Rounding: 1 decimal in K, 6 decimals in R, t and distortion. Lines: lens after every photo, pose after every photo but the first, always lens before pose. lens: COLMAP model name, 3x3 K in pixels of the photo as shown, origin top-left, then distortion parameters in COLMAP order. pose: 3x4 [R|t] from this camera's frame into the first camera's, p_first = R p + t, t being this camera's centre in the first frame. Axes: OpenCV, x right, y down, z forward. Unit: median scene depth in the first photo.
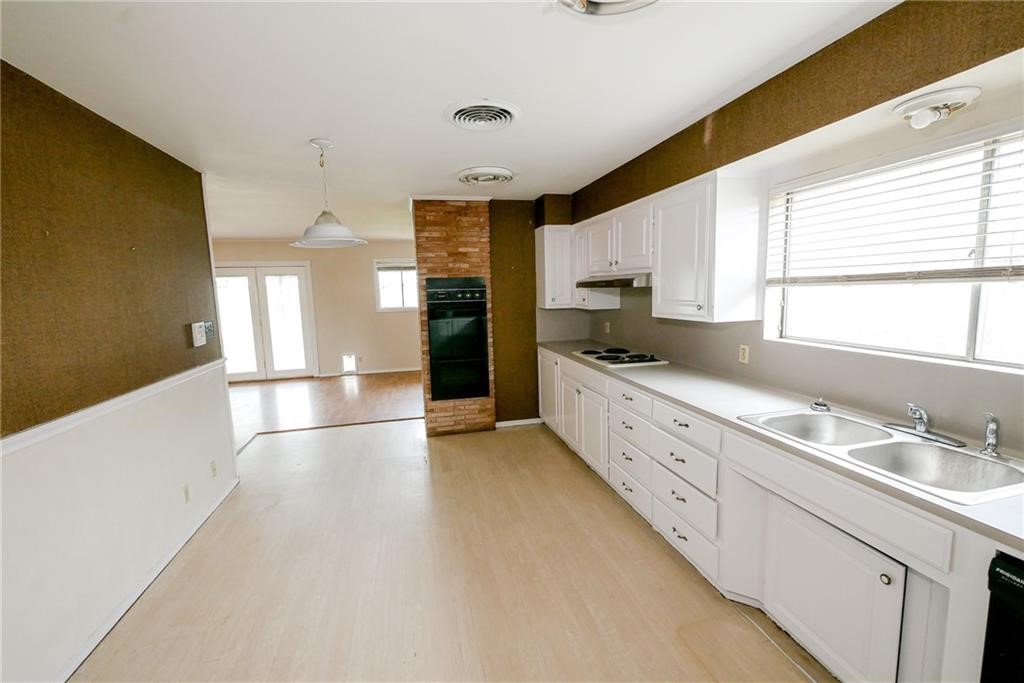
lens RADIAL K [[421.8, 0, 512.0], [0, 421.8, 341.5], [0, 0, 1]] dist [-0.013439, 0.002881]
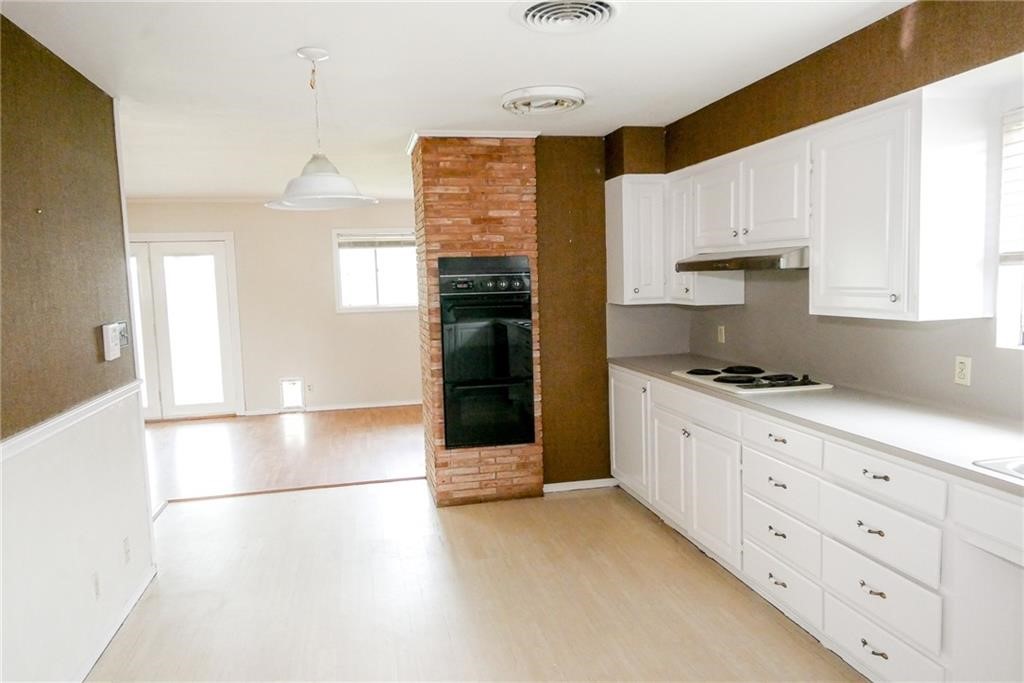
lens RADIAL K [[685.3, 0, 512.0], [0, 685.3, 341.5], [0, 0, 1]] dist [-0.001969, 0.000141]
pose [[0.999756, -0.000616, -0.022100, -0.078640], [-0.000093, 0.999485, -0.032078, 0.012976], [0.022109, 0.032072, 0.999241, -0.043816]]
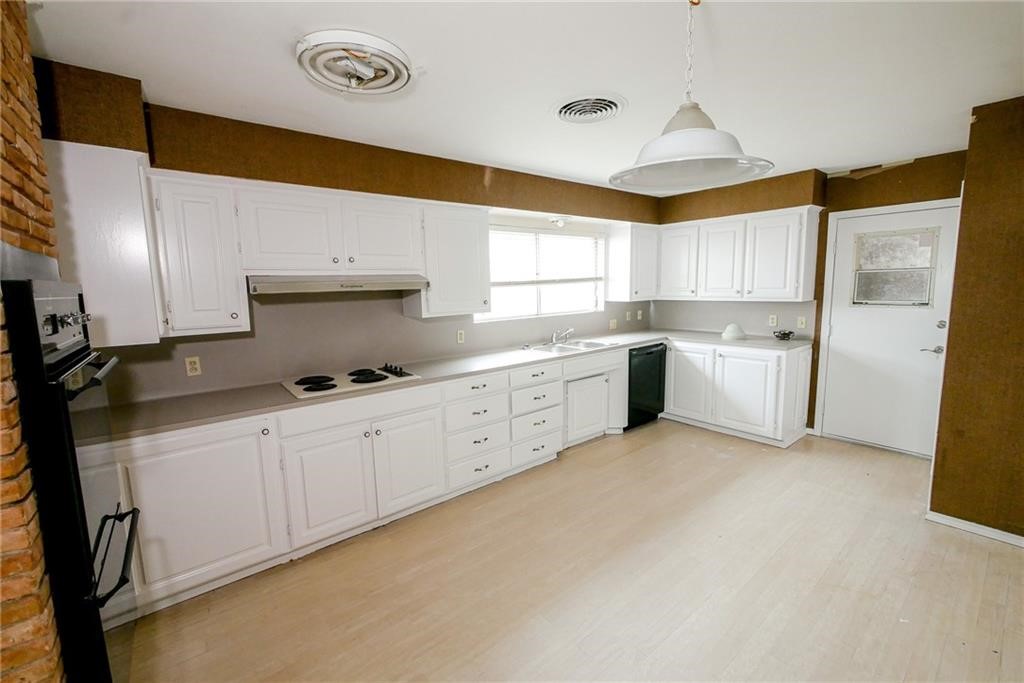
lens RADIAL K [[421.8, 0, 512.0], [0, 421.8, 341.5], [0, 0, 1]] dist [-0.013439, 0.002881]
pose [[-0.415643, -0.080563, 0.905953, -0.546785], [0.156616, 0.974851, 0.158544, -0.104205], [-0.895942, 0.207784, -0.392573, 0.967660]]
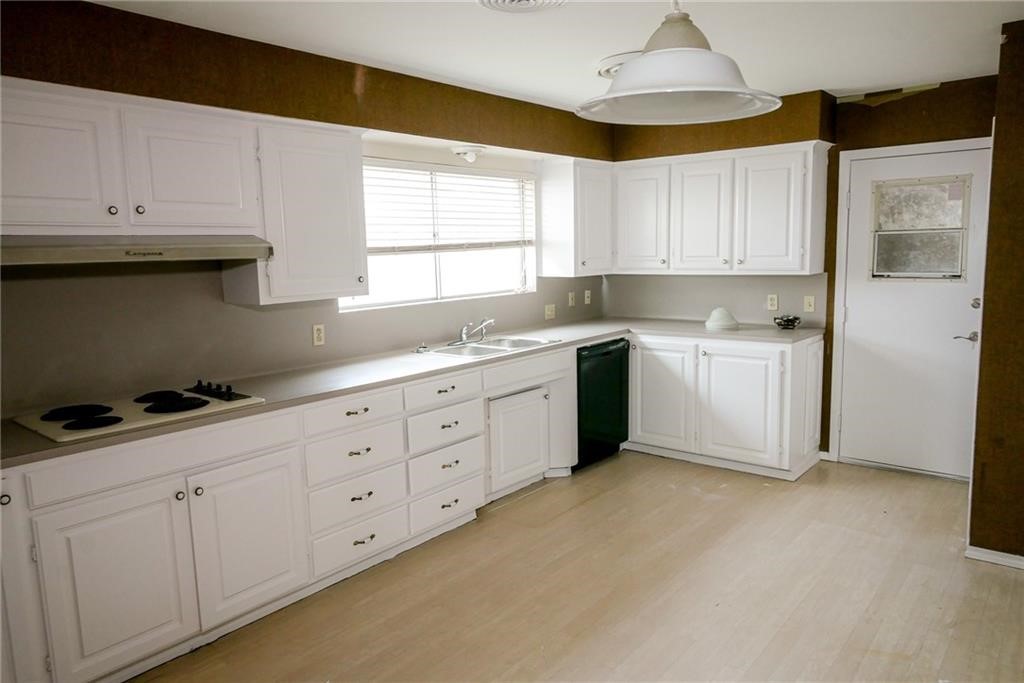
lens RADIAL K [[685.3, 0, 512.0], [0, 685.3, 341.5], [0, 0, 1]] dist [-0.001969, 0.000141]
pose [[-0.587376, -0.063928, 0.806785, -0.574029], [0.148190, 0.971526, 0.184870, -0.111016], [-0.795631, 0.228146, -0.561178, 1.023087]]
